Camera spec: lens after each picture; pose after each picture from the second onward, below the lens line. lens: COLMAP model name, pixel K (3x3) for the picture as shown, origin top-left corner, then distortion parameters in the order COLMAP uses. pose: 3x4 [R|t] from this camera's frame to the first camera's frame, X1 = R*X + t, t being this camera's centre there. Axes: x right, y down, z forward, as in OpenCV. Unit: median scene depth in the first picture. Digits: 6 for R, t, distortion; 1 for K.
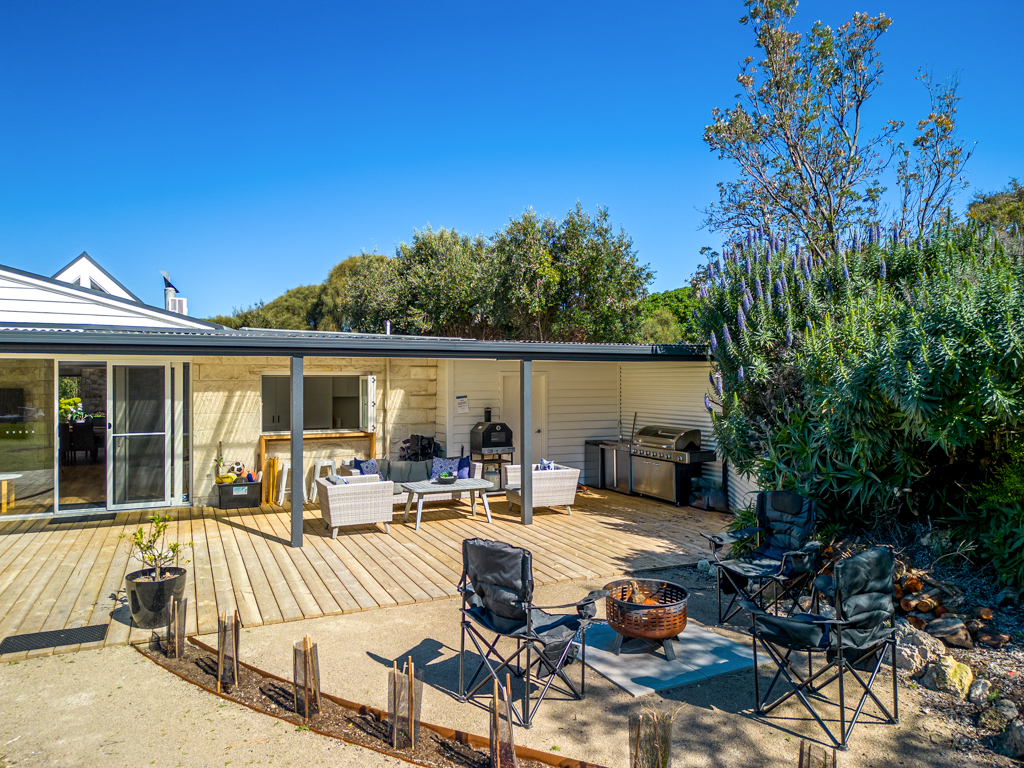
lens RADIAL K [[703.3, 0, 512.0], [0, 703.3, 384.0], [0, 0, 1]] dist [0.105918, -0.173247]
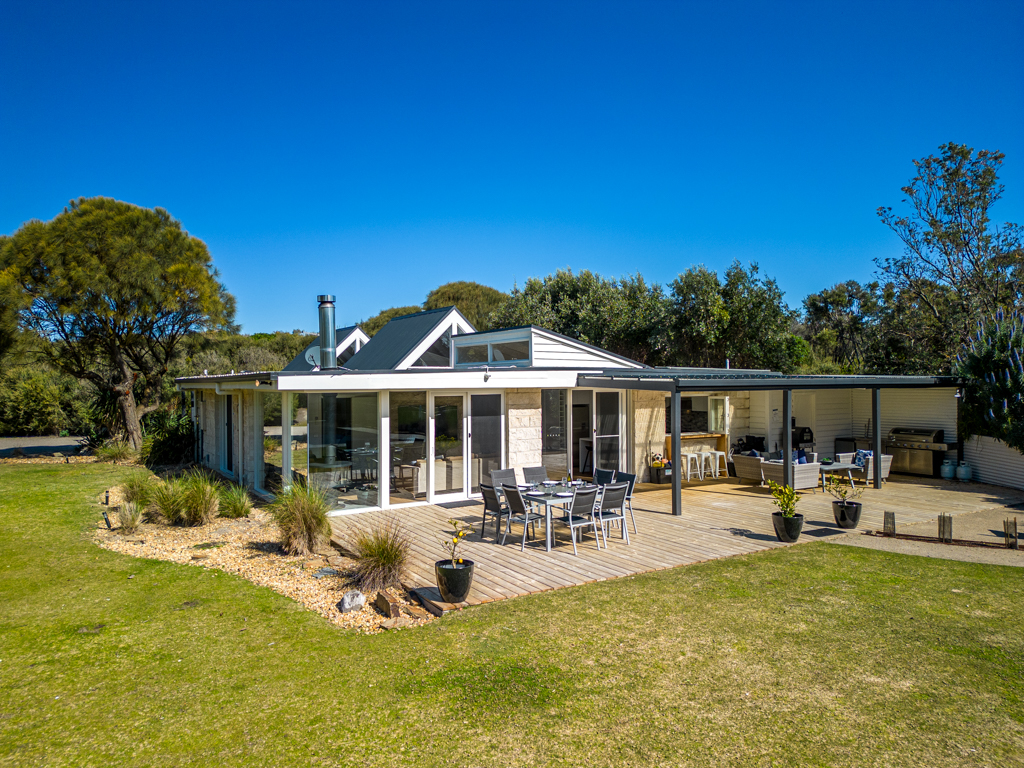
lens RADIAL K [[703.3, 0, 512.0], [0, 703.3, 384.0], [0, 0, 1]] dist [0.105918, -0.173247]
pose [[0.992651, -0.004087, 0.120940, -0.885764], [0.004645, 0.999980, -0.004336, -0.035722], [-0.120920, 0.004866, 0.992650, -0.476791]]
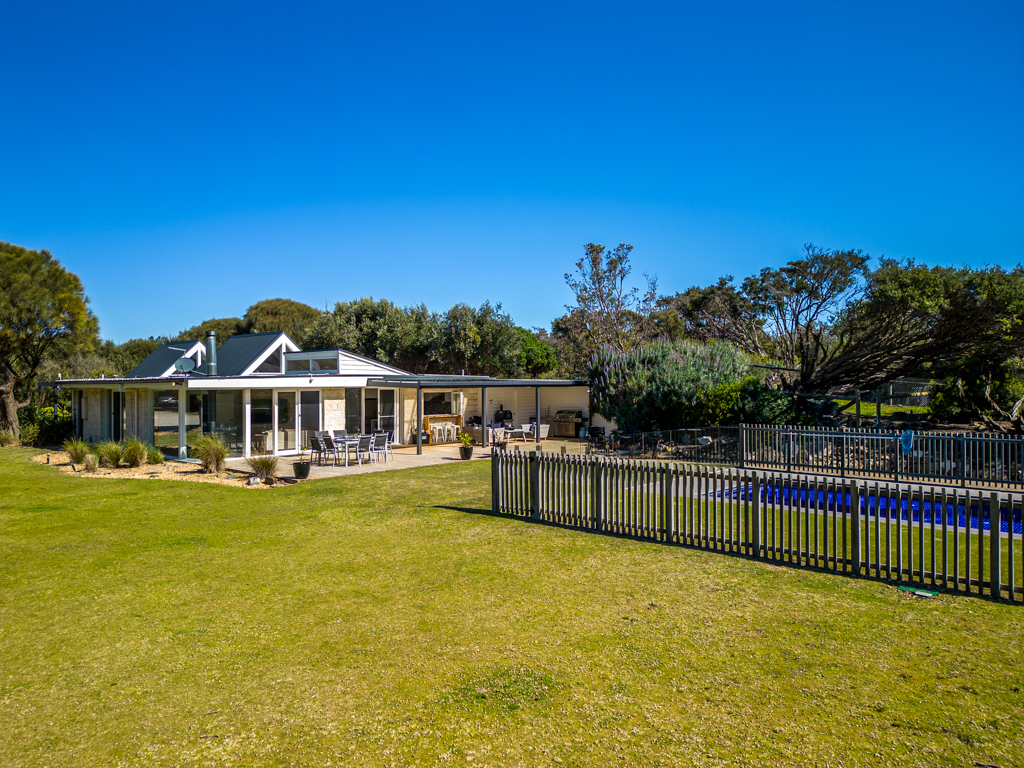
lens RADIAL K [[703.3, 0, 512.0], [0, 703.3, 384.0], [0, 0, 1]] dist [0.105918, -0.173247]
pose [[0.926909, -0.003235, 0.375273, -1.020862], [0.005988, 0.999963, -0.006170, -0.025885], [-0.375239, 0.007966, 0.926894, -1.448855]]
